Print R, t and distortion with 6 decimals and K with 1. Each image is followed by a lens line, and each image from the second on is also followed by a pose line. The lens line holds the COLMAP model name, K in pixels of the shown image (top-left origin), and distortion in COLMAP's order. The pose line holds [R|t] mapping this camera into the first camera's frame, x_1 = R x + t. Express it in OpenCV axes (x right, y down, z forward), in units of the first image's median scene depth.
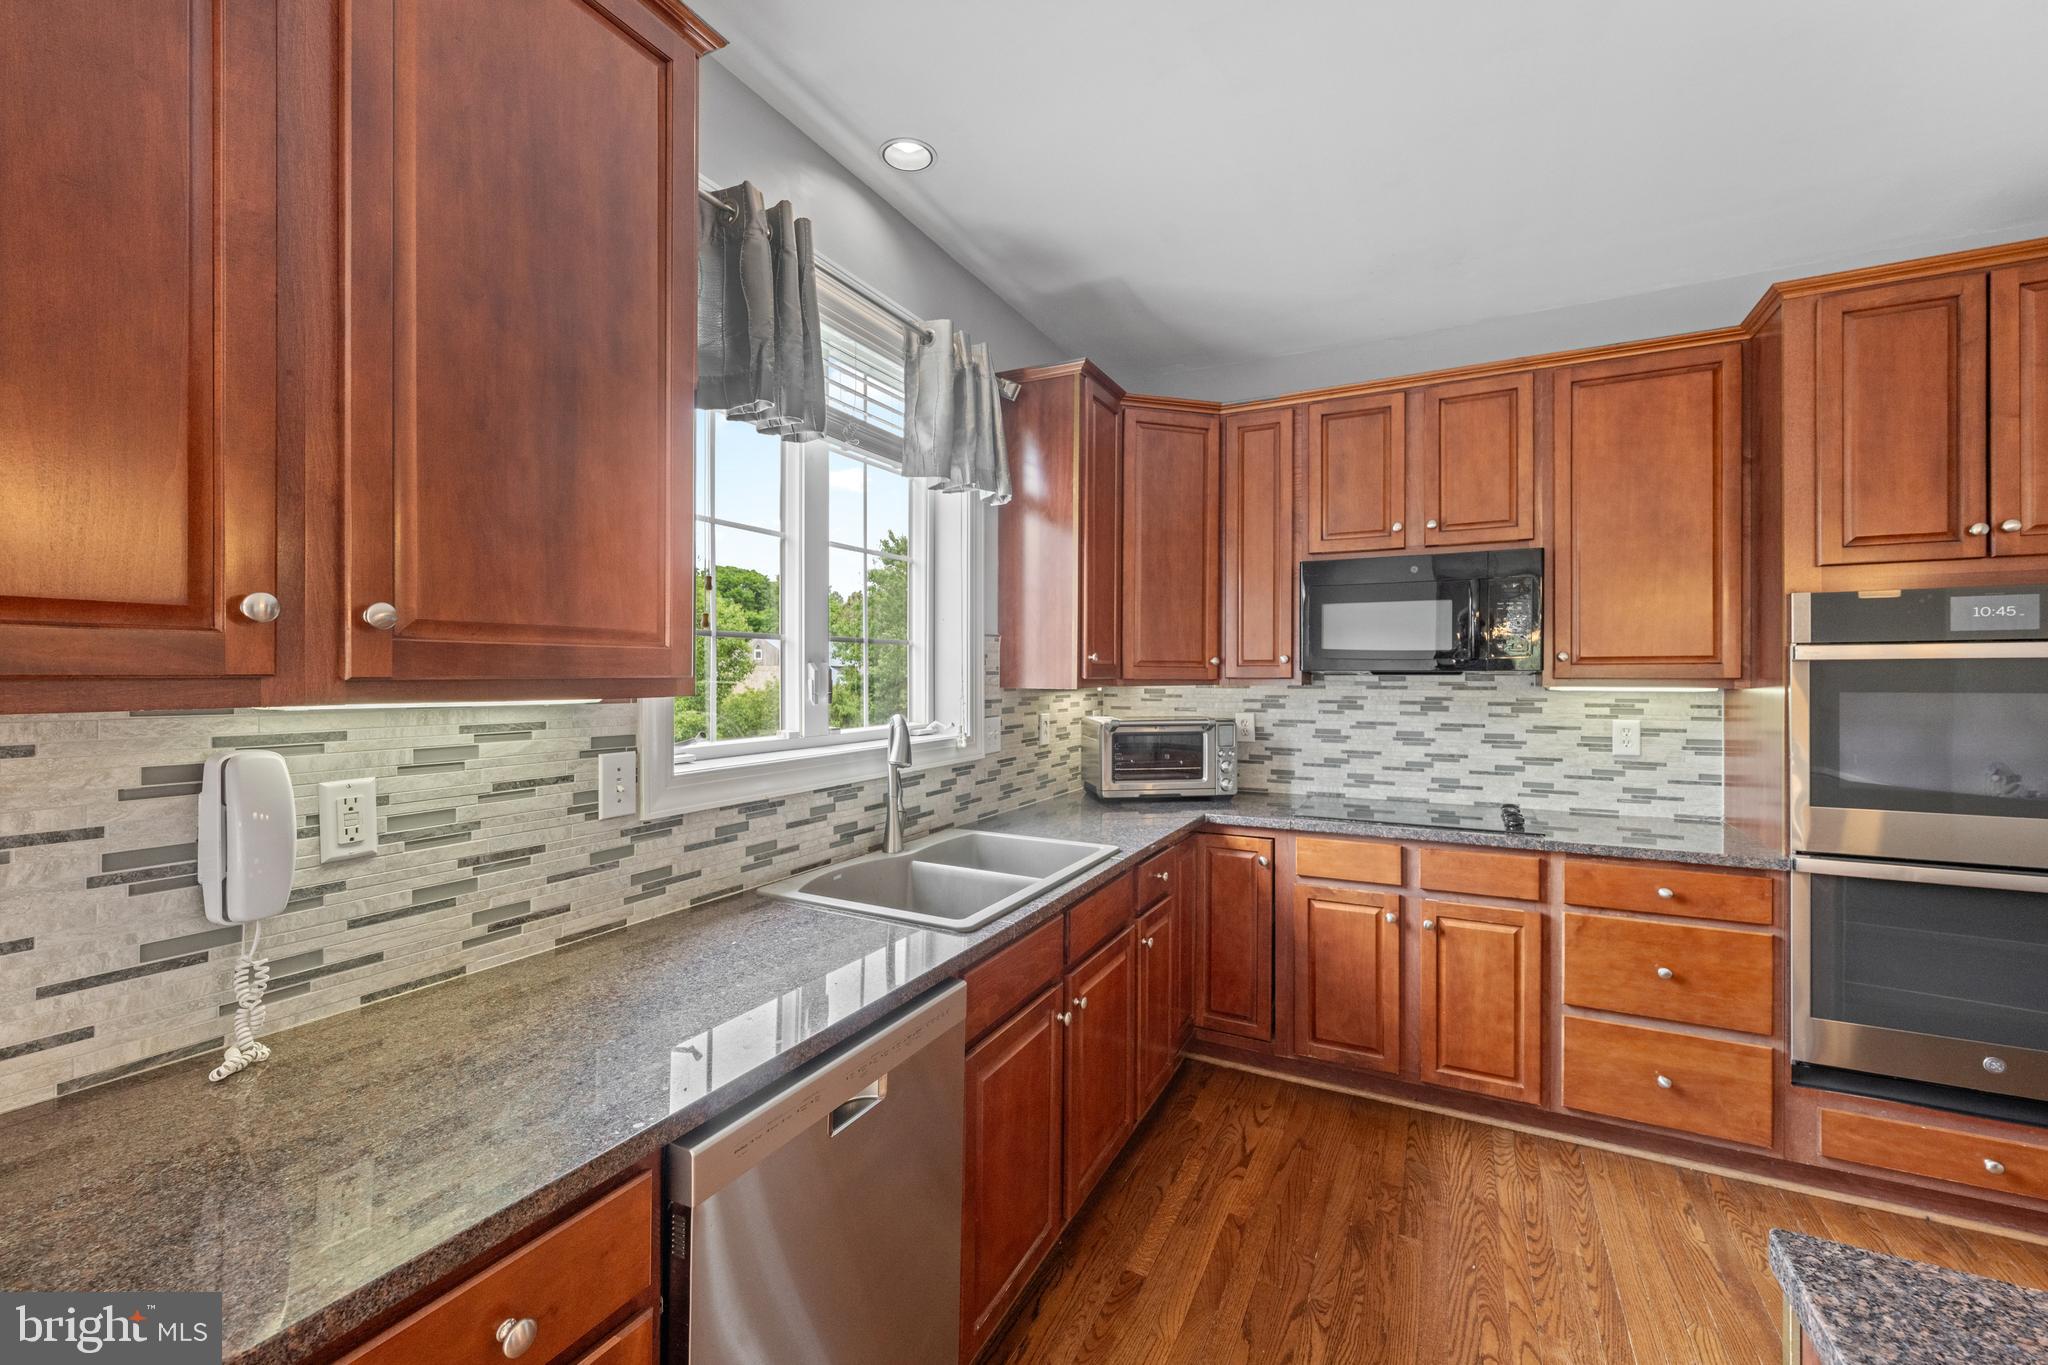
lens RADIAL K [[834.0, 0, 1014.6], [0, 834.0, 676.9], [0, 0, 1]] dist [0.000057, 0.000077]
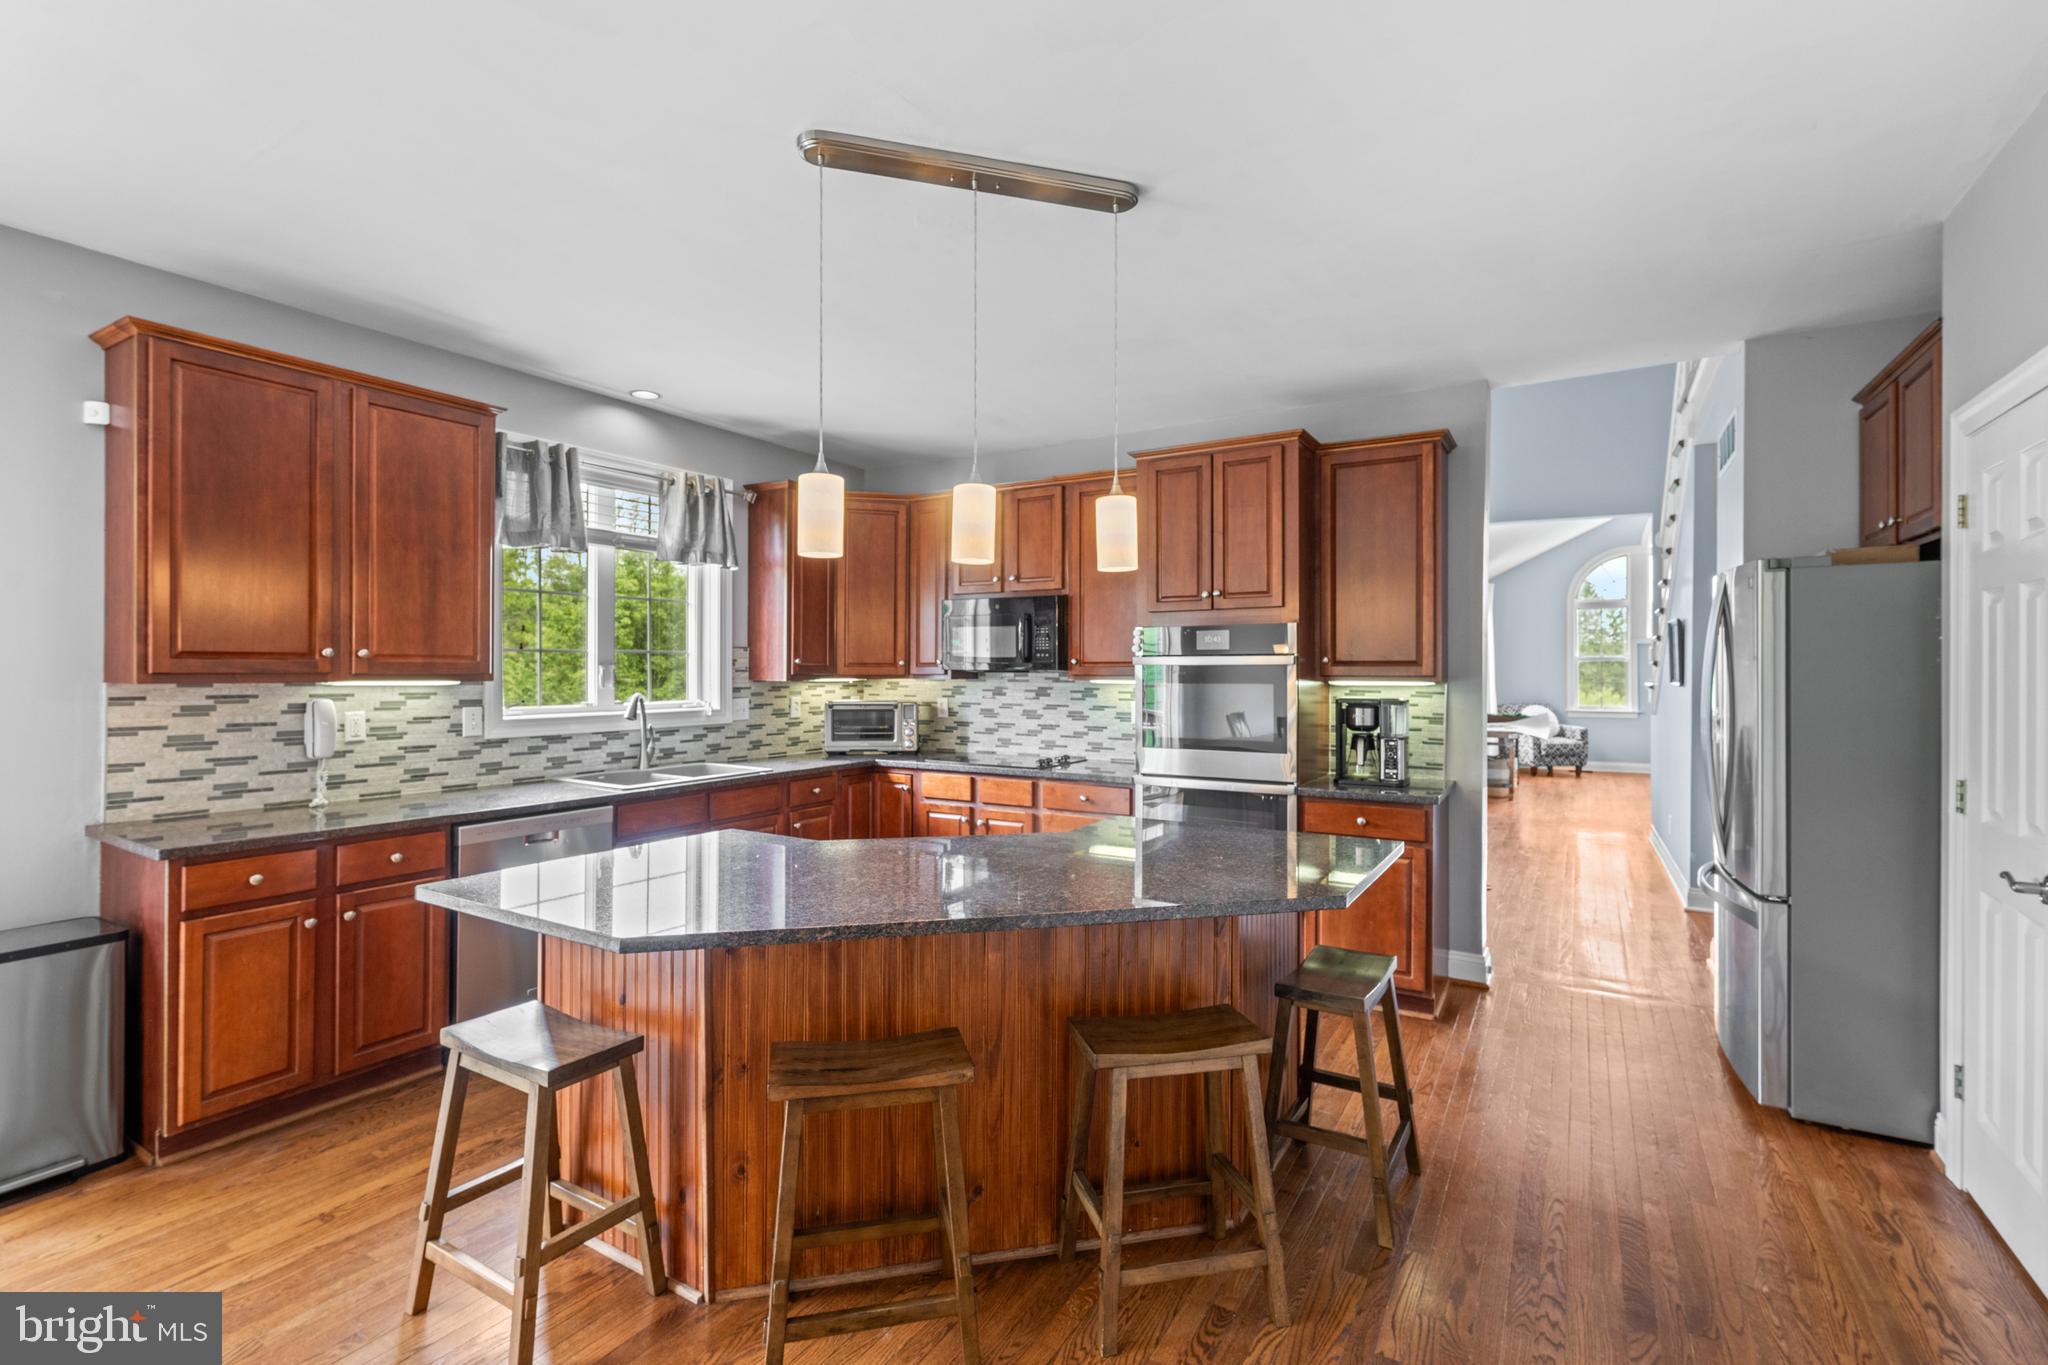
lens RADIAL K [[918.7, 0, 1020.0], [0, 918.7, 671.5], [0, 0, 1]] dist [0.000776, -0.000184]
pose [[0.998118, 0.002610, -0.061273, 0.677870], [-0.002672, 0.999996, -0.000939, -0.003482], [0.061270, 0.001101, 0.998121, -0.812850]]
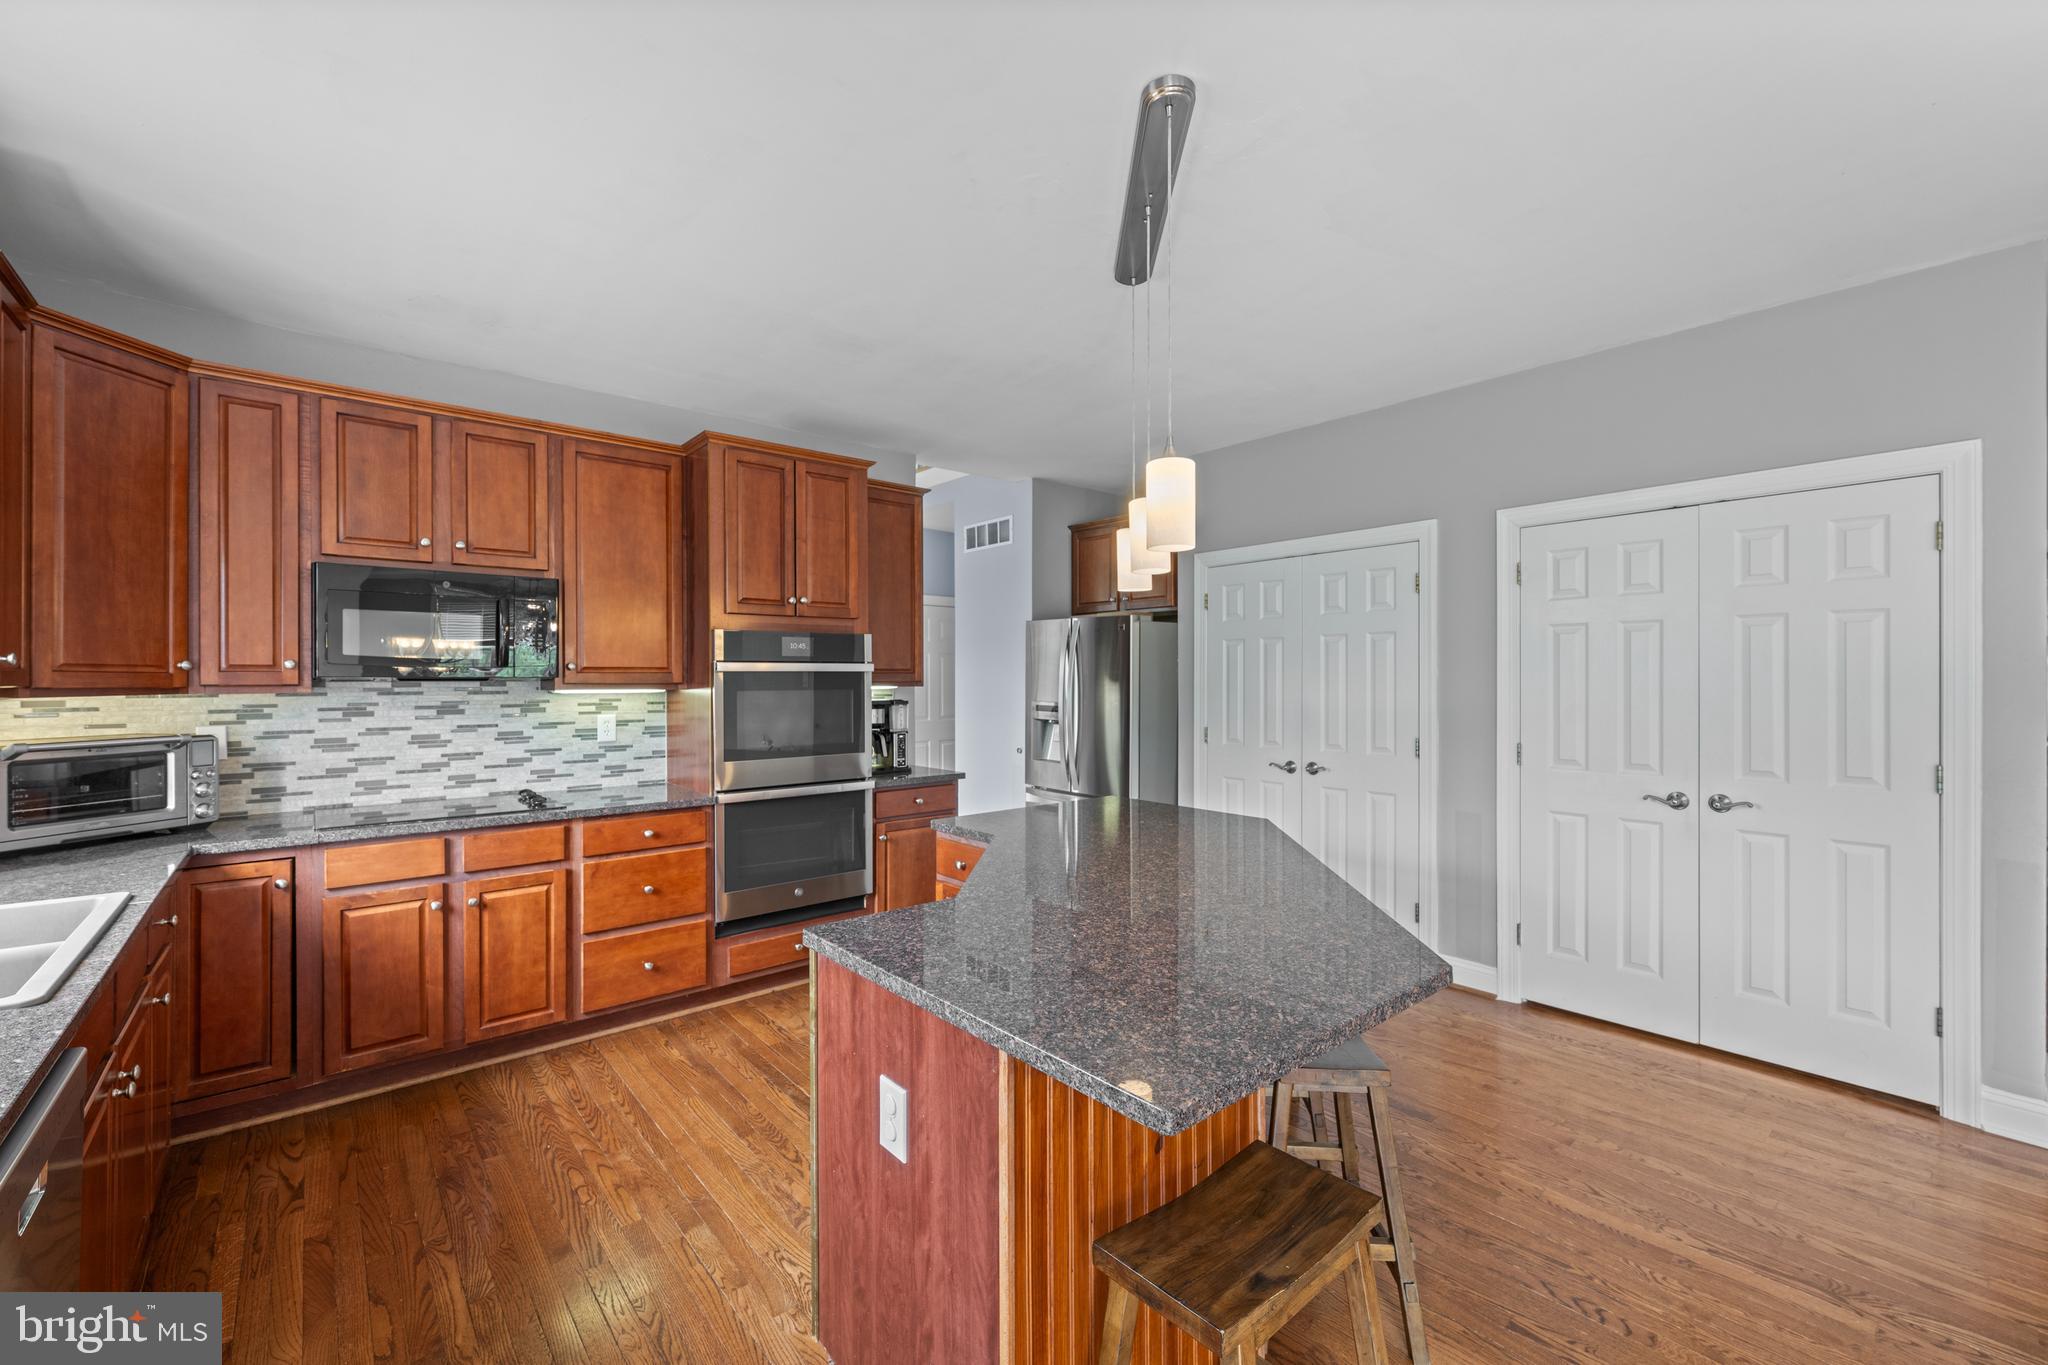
lens RADIAL K [[836.8, 0, 1020.3], [0, 836.8, 679.6], [0, 0, 1]] dist [0.000355, 0.000207]
pose [[0.372256, -0.002246, 0.928127, -0.276640], [0.002751, 0.999995, 0.001317, -0.004126], [-0.928126, 0.002063, 0.372260, -0.110459]]
